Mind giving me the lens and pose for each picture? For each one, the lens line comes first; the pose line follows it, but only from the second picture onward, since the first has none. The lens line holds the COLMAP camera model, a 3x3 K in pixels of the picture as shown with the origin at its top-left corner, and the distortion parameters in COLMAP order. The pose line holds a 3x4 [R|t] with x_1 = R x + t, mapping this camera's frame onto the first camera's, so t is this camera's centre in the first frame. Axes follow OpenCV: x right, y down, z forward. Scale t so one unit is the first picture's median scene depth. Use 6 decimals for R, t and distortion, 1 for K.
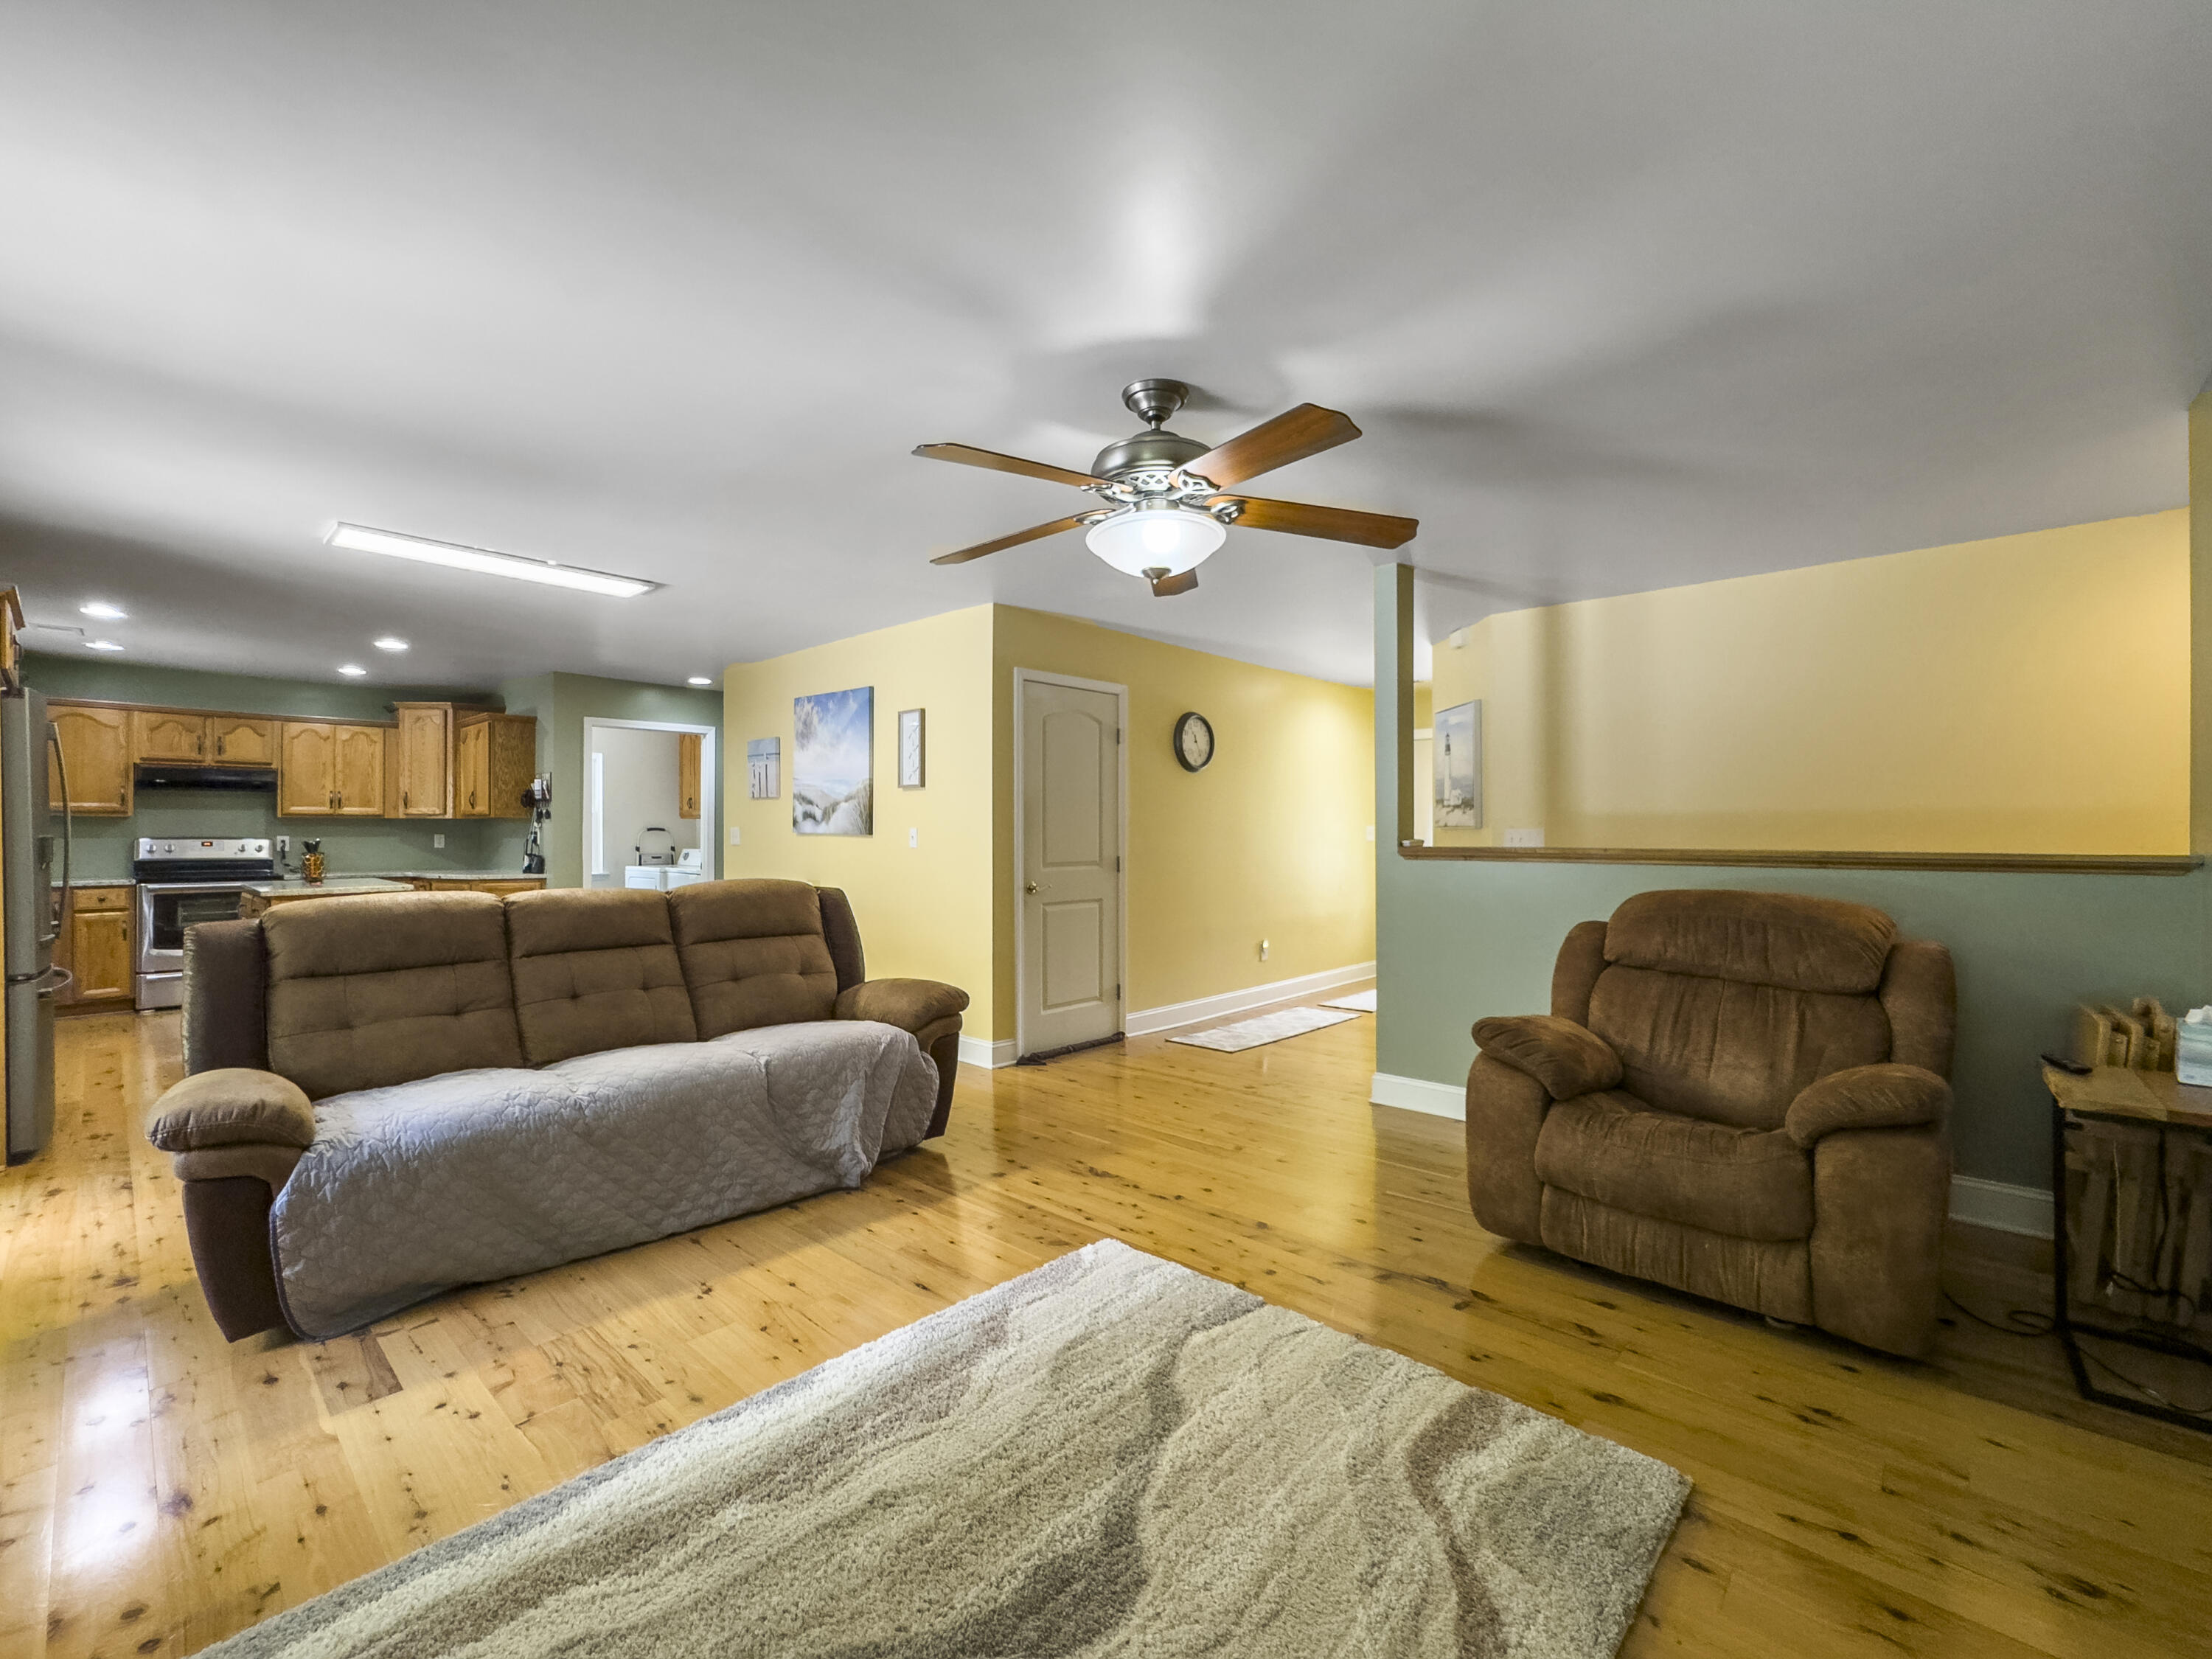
lens RADIAL K [[942.2, 0, 1101.5], [0, 942.2, 833.3], [0, 0, 1]] dist [-0.036902, 0.019283]
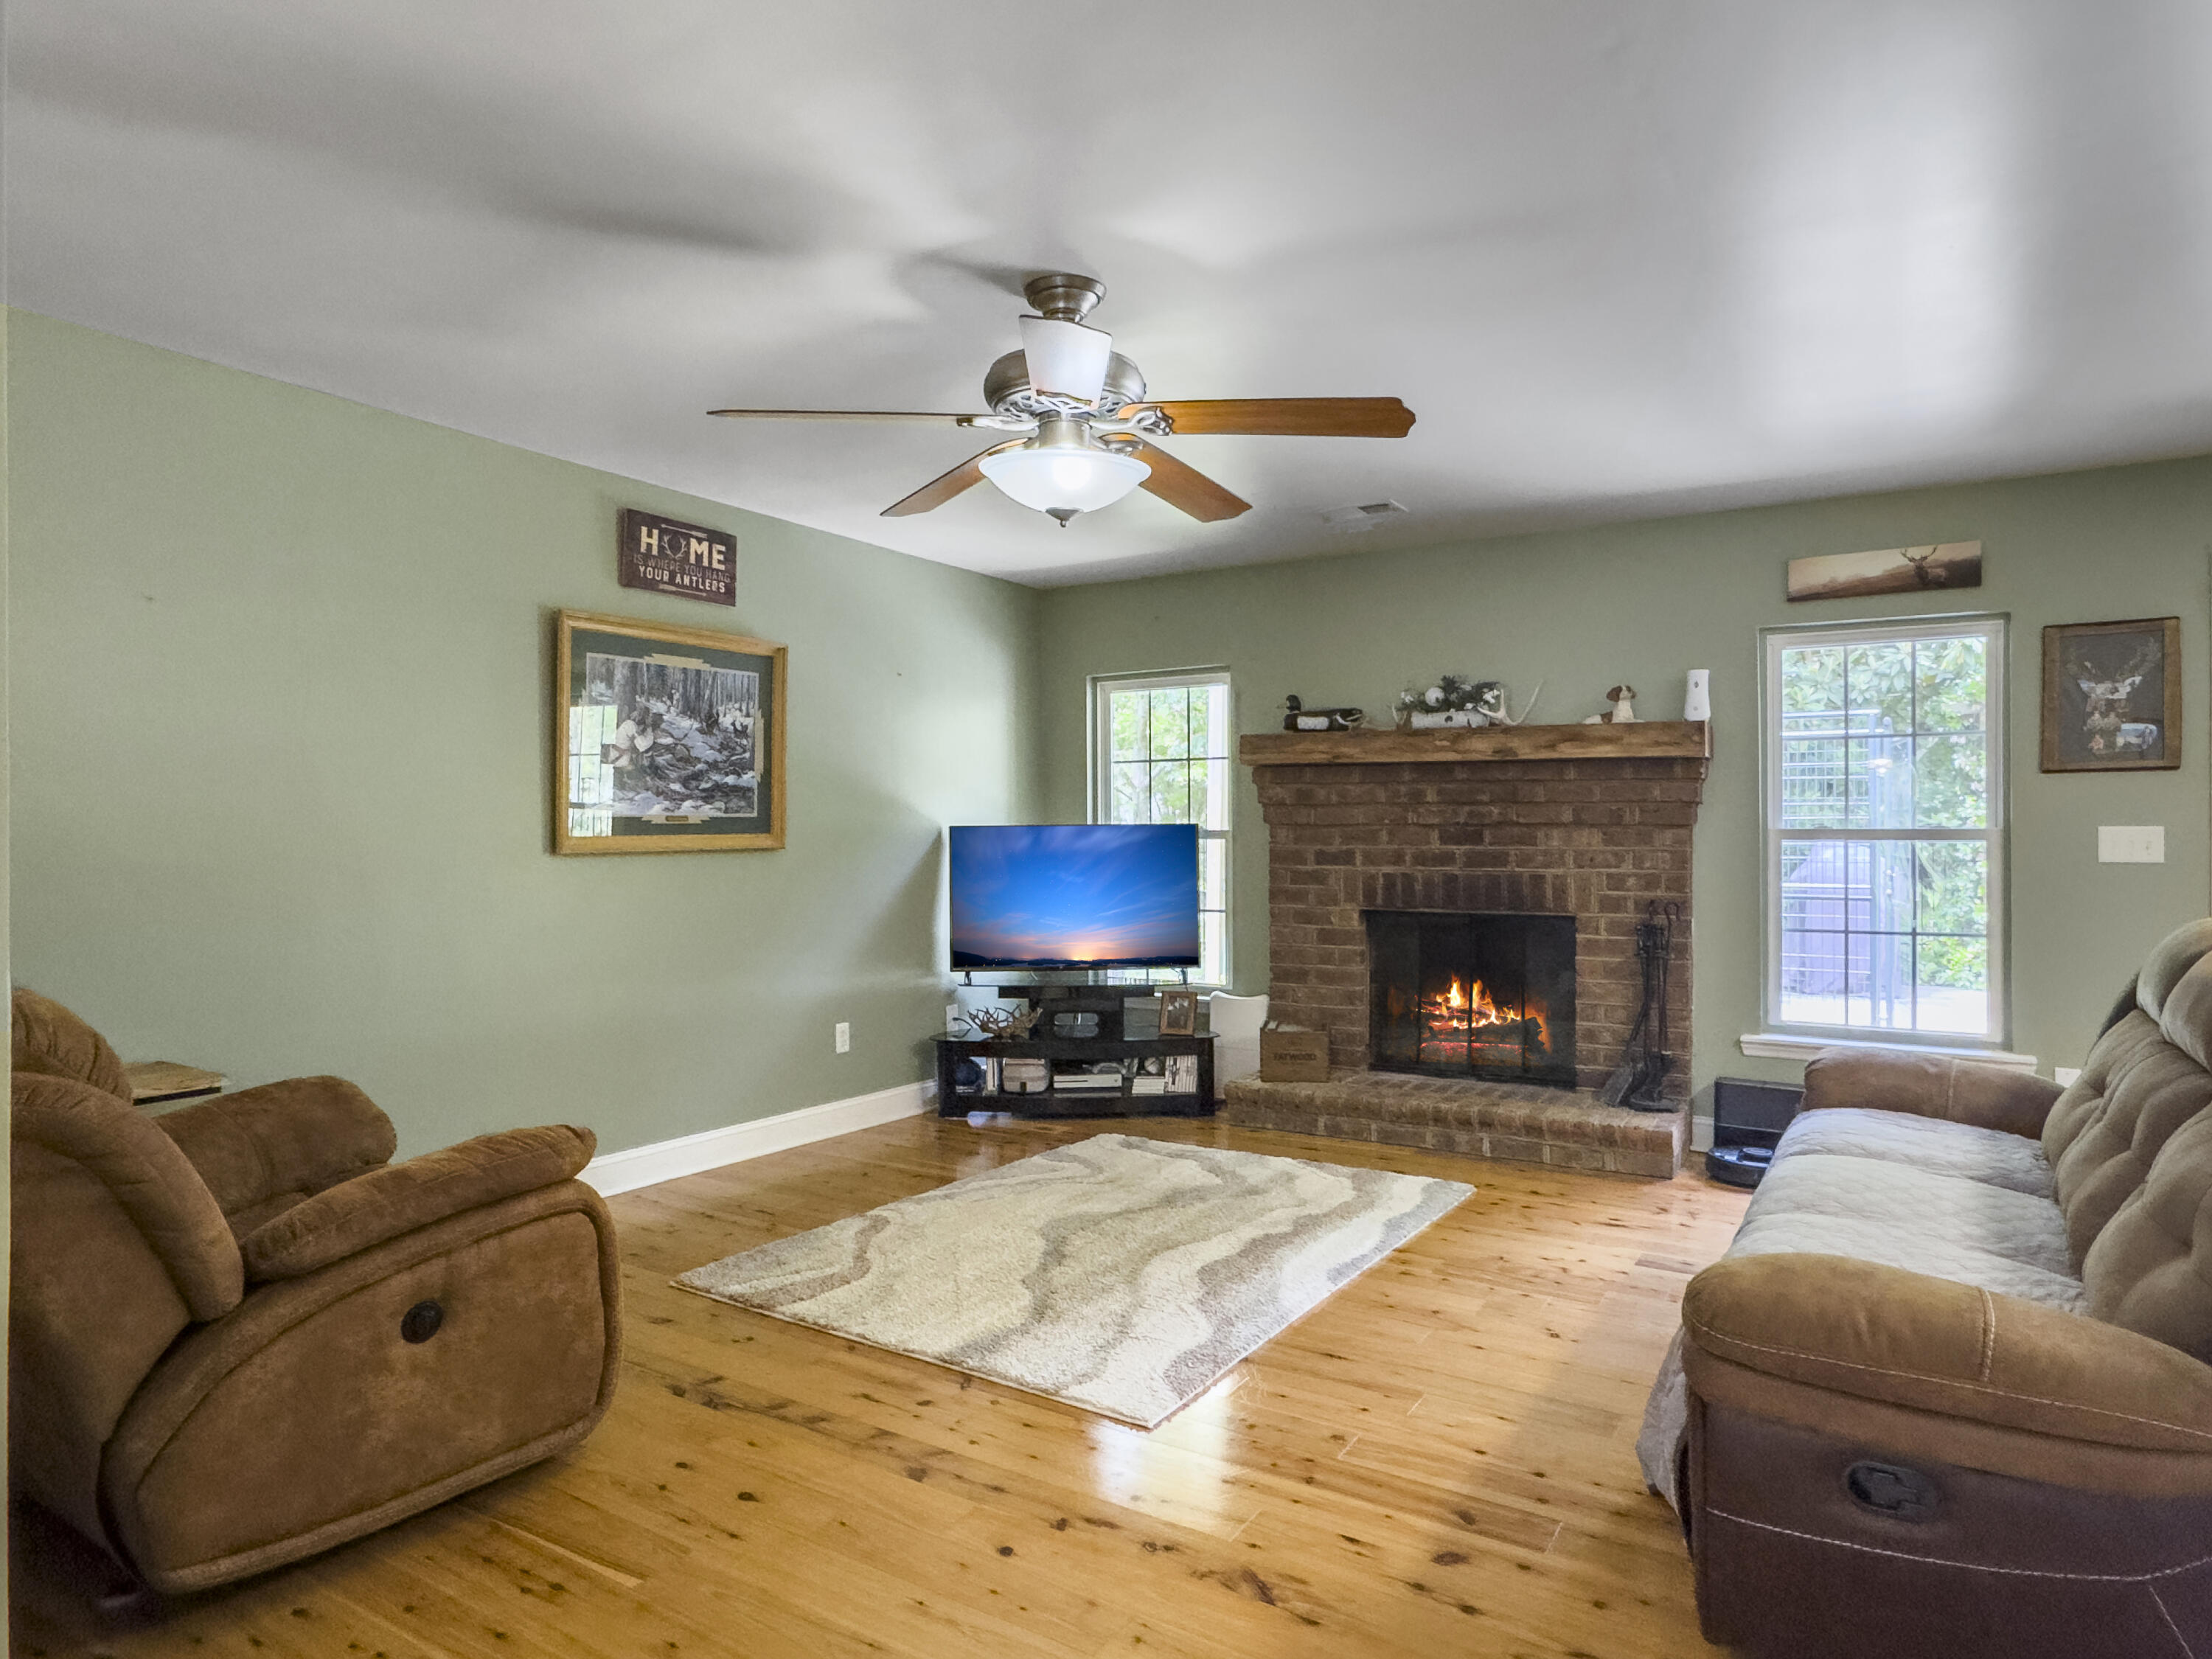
lens RADIAL K [[1305.4, 0, 1095.8], [0, 1305.4, 831.7], [0, 0, 1]] dist [-0.085888, 0.087493]
pose [[-0.983039, 0.004380, -0.183345, 0.106690], [0.002742, 0.999954, 0.009183, -0.005017], [0.183377, 0.008525, -0.983006, 0.942886]]
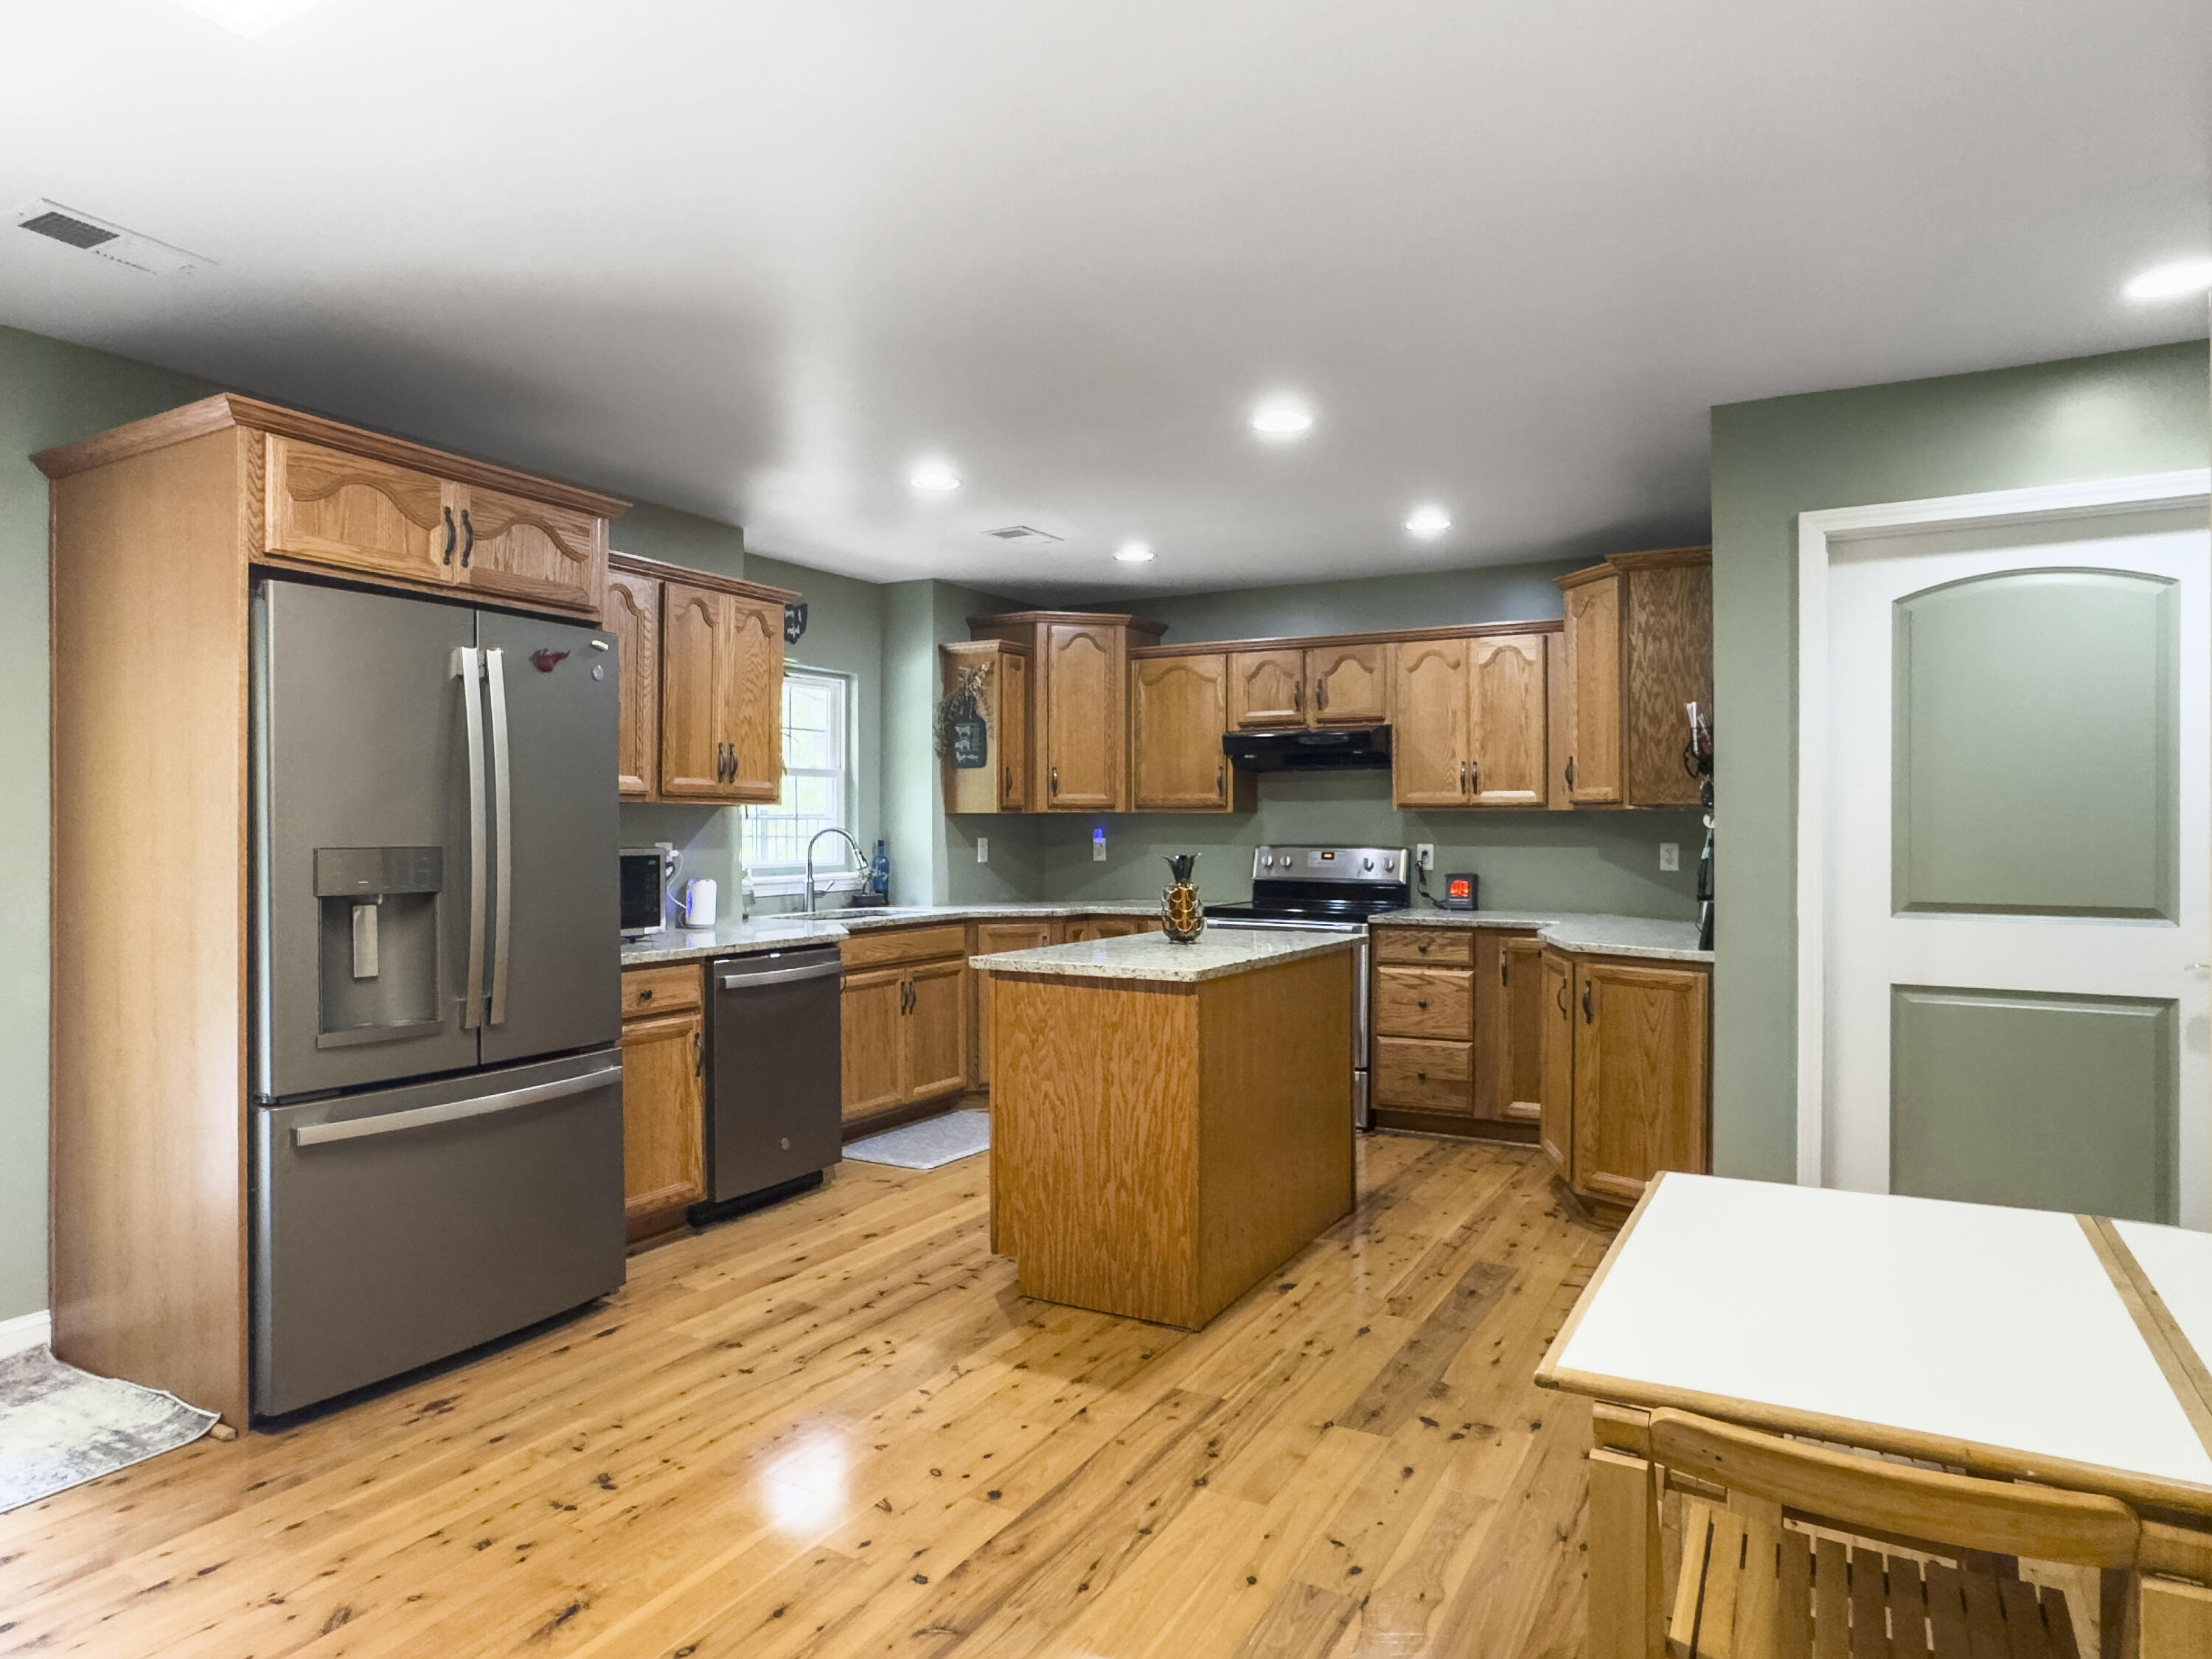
lens RADIAL K [[1305.4, 0, 1095.8], [0, 1305.4, 831.7], [0, 0, 1]] dist [-0.085888, 0.087493]
pose [[0.221808, 0.001823, -0.975089, -0.183360], [-0.004250, 0.999991, 0.000902, -0.005684], [0.975081, 0.003944, 0.221814, 0.801907]]
